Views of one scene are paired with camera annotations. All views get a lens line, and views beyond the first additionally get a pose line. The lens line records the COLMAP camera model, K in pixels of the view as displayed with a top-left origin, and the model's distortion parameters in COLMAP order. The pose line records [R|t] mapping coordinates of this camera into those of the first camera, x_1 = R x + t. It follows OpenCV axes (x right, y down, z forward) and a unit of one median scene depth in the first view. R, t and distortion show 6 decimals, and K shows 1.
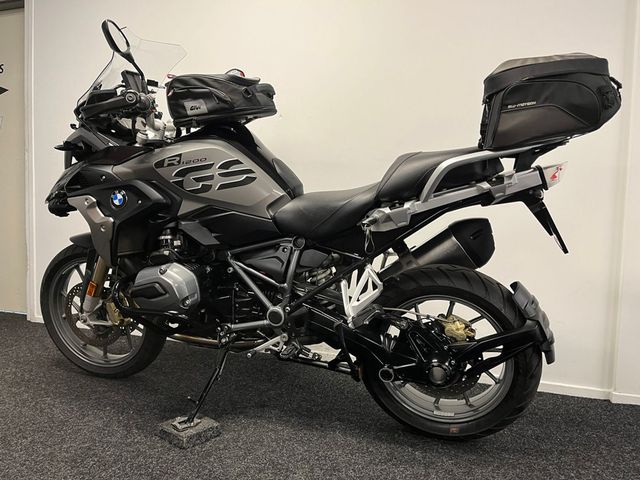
lens RADIAL K [[489.6, 0, 320.0], [0, 489.6, 240.0], [0, 0, 1]] dist [0.092967, -0.136702]
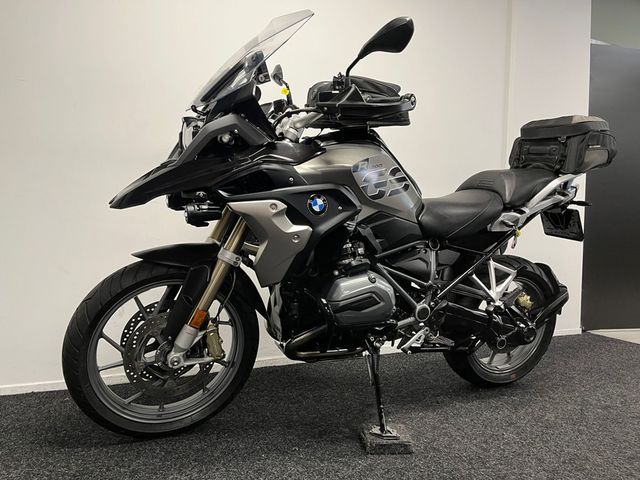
lens RADIAL K [[489.6, 0, 320.0], [0, 489.6, 240.0], [0, 0, 1]] dist [0.092967, -0.136702]
pose [[0.718652, -0.046030, 0.693845, -0.999208], [0.041072, 0.998874, 0.023725, -0.040236], [-0.694156, 0.011447, 0.719734, 0.367503]]
